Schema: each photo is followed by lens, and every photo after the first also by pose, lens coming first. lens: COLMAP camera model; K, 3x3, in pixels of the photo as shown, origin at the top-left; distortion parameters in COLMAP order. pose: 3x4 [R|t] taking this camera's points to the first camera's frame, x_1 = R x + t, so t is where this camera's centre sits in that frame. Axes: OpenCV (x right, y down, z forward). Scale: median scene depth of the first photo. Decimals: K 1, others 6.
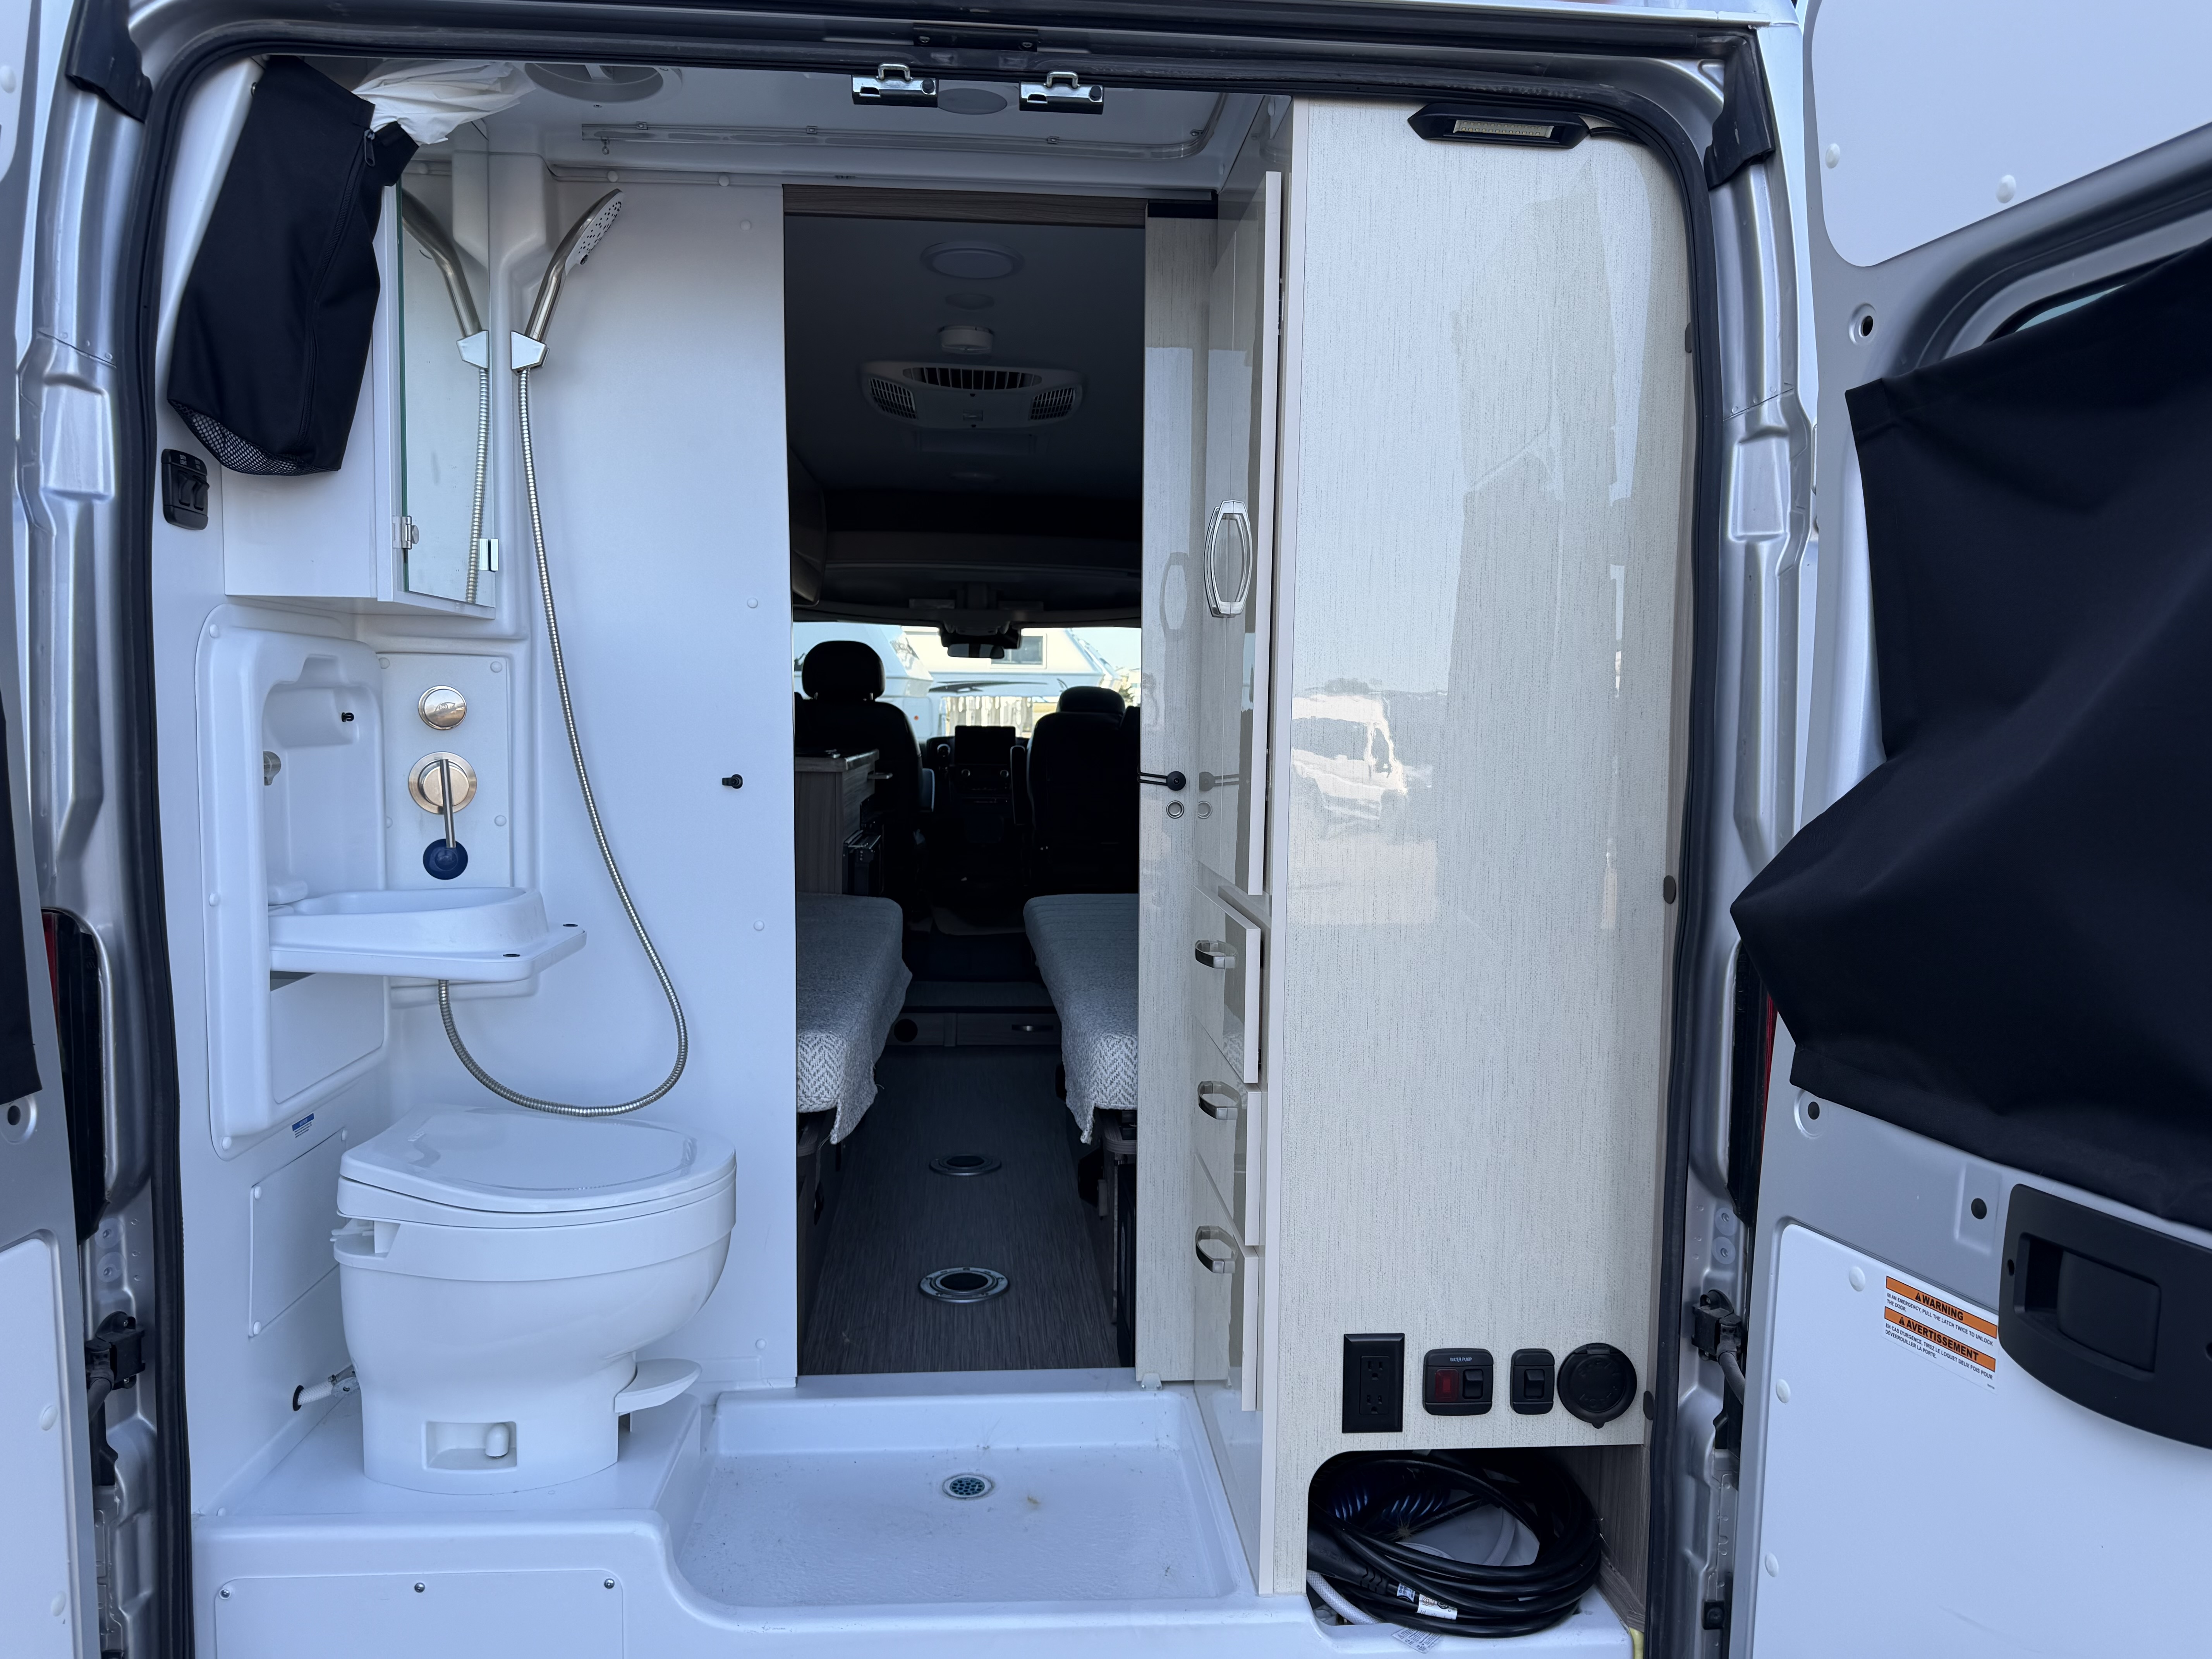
lens RADIAL K [[1641.0, 0, 1111.1], [0, 1641.0, 837.5], [0, 0, 1]] dist [0.008636, 0.001042]
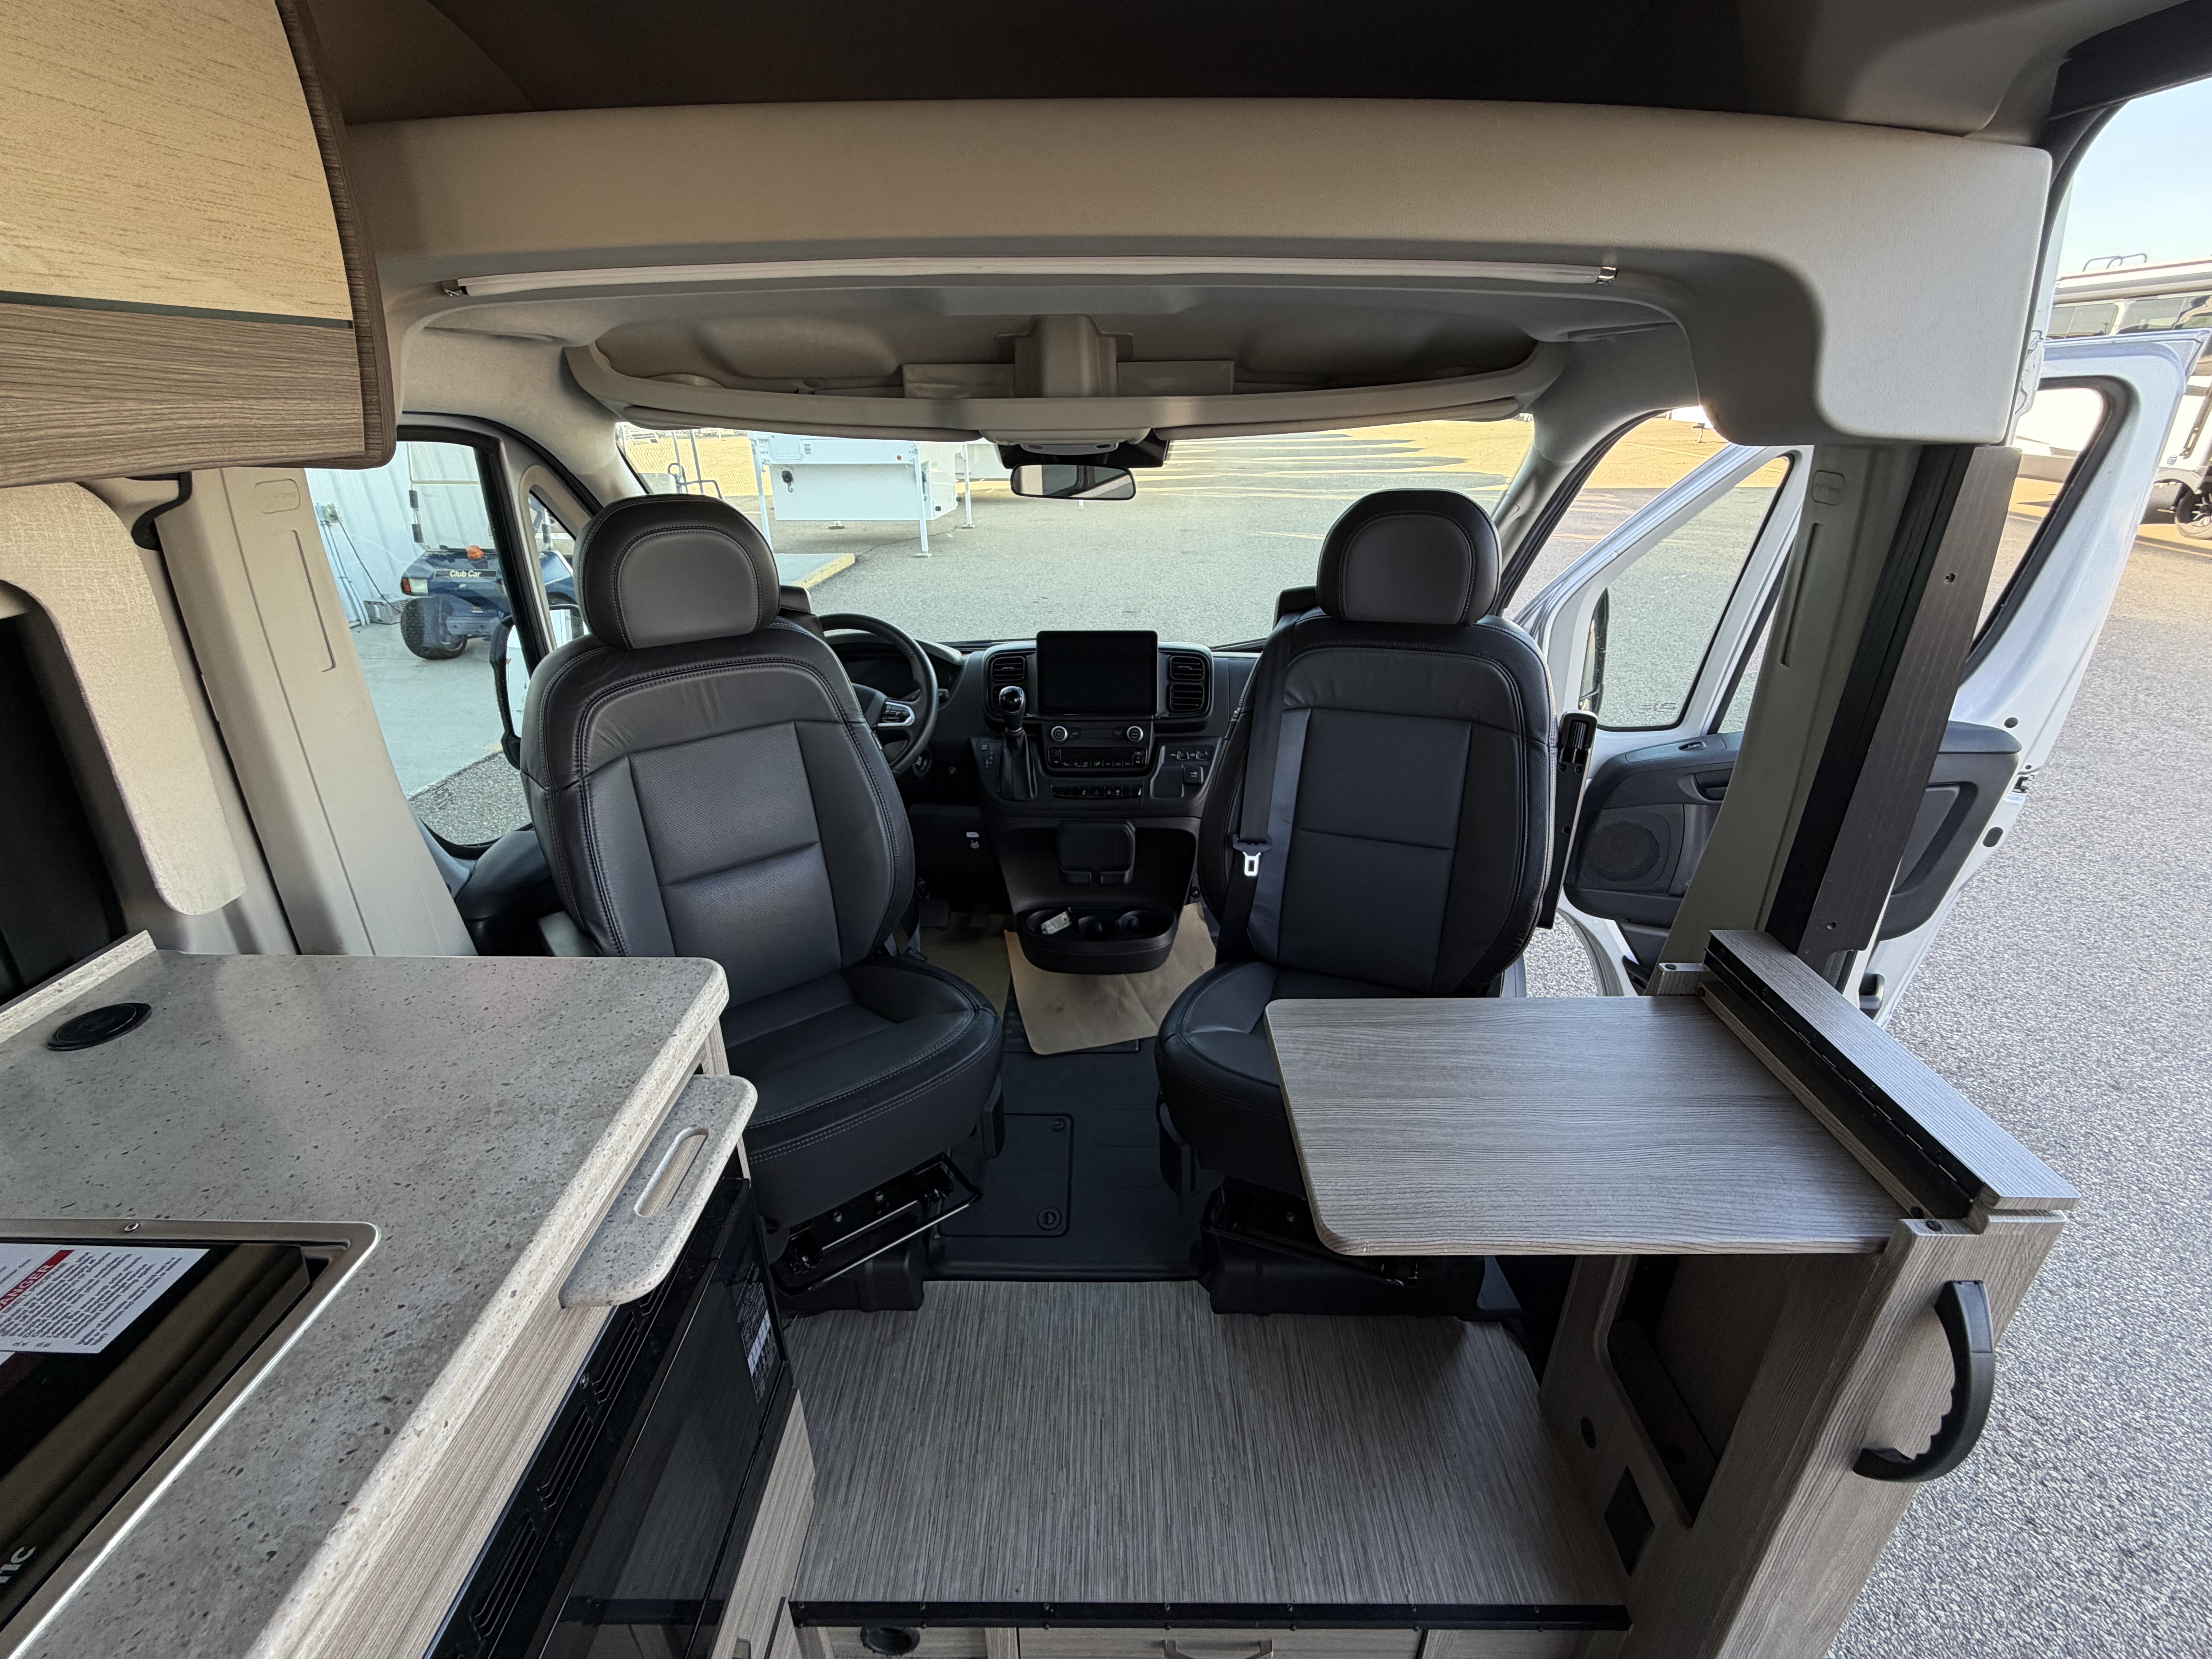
lens RADIAL K [[954.4, 0, 1102.3], [0, 954.4, 826.4], [0, 0, 1]] dist [0.001681, 0.000341]
pose [[0.996018, 0.017339, -0.087446, -0.051948], [0.014075, 0.938014, 0.346311, -0.122416], [0.088031, -0.346163, 0.934035, 0.756499]]
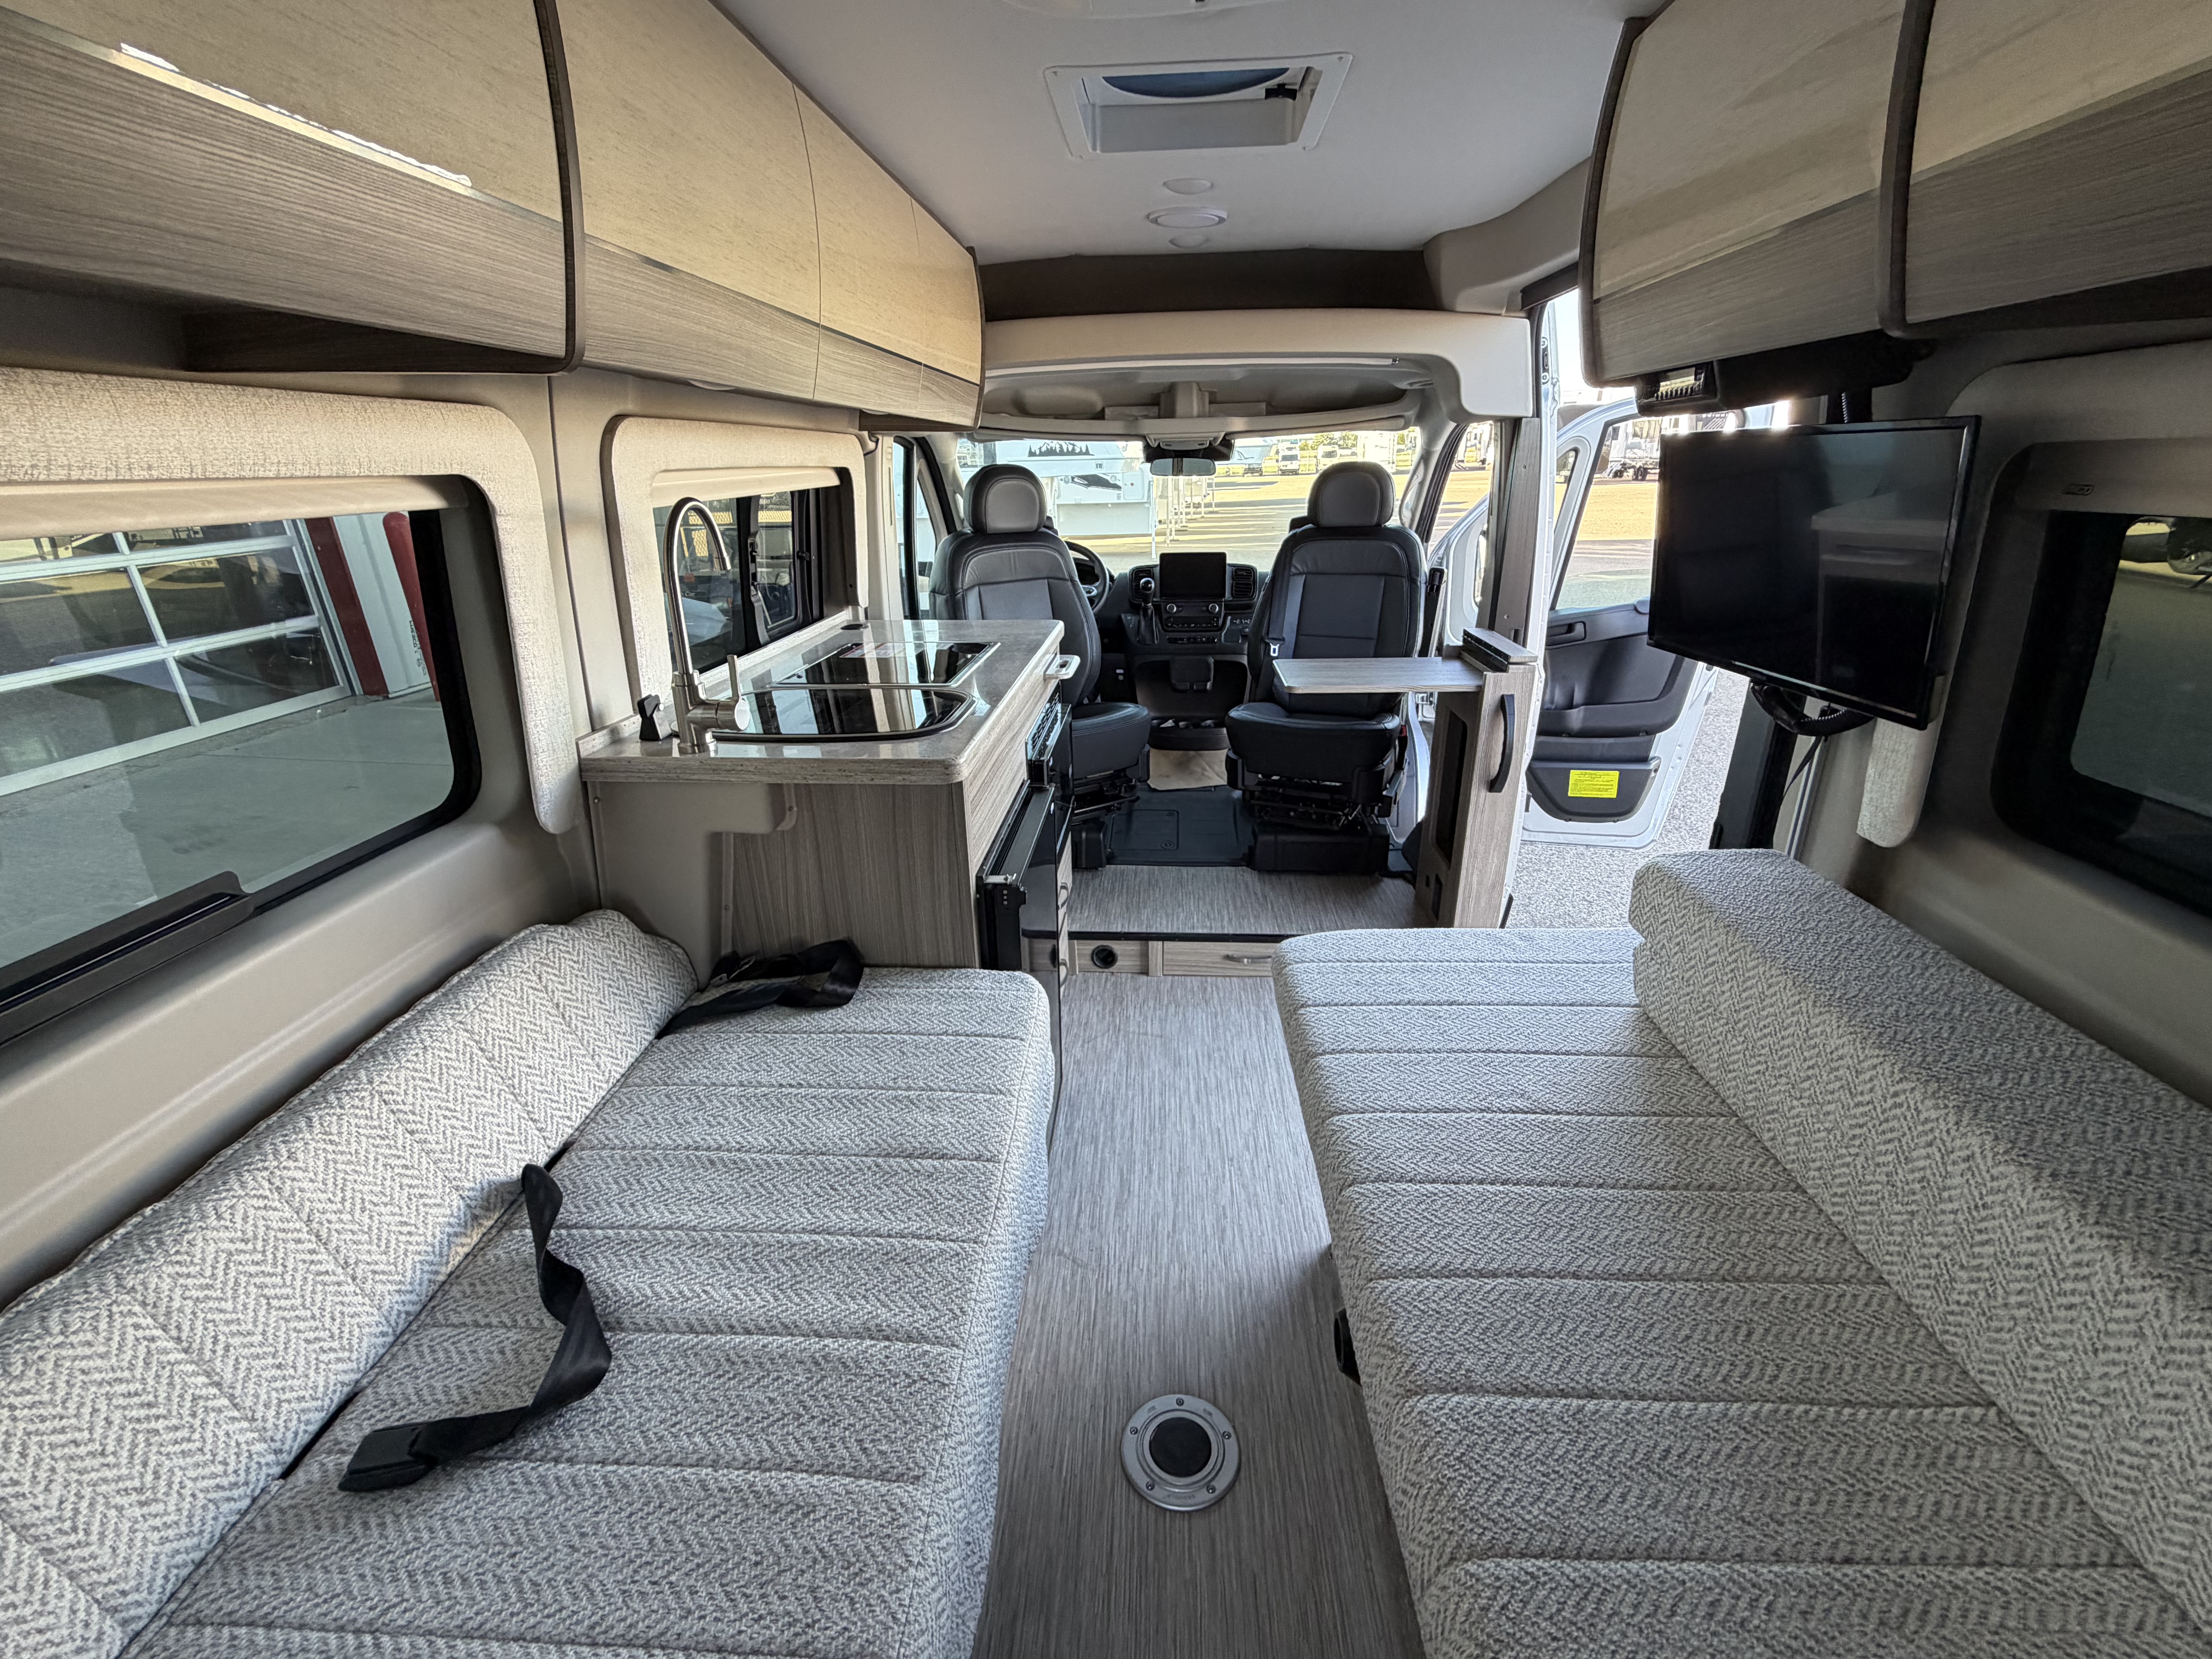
lens RADIAL K [[954.4, 0, 1111.0], [0, 954.4, 831.7], [0, 0, 1]] dist [0.001681, 0.000341]
pose [[0.989377, 0.022192, -0.143670, -0.045091], [0.020764, 0.956573, 0.290753, -0.080969], [0.143883, -0.290647, 0.945950, 0.477489]]
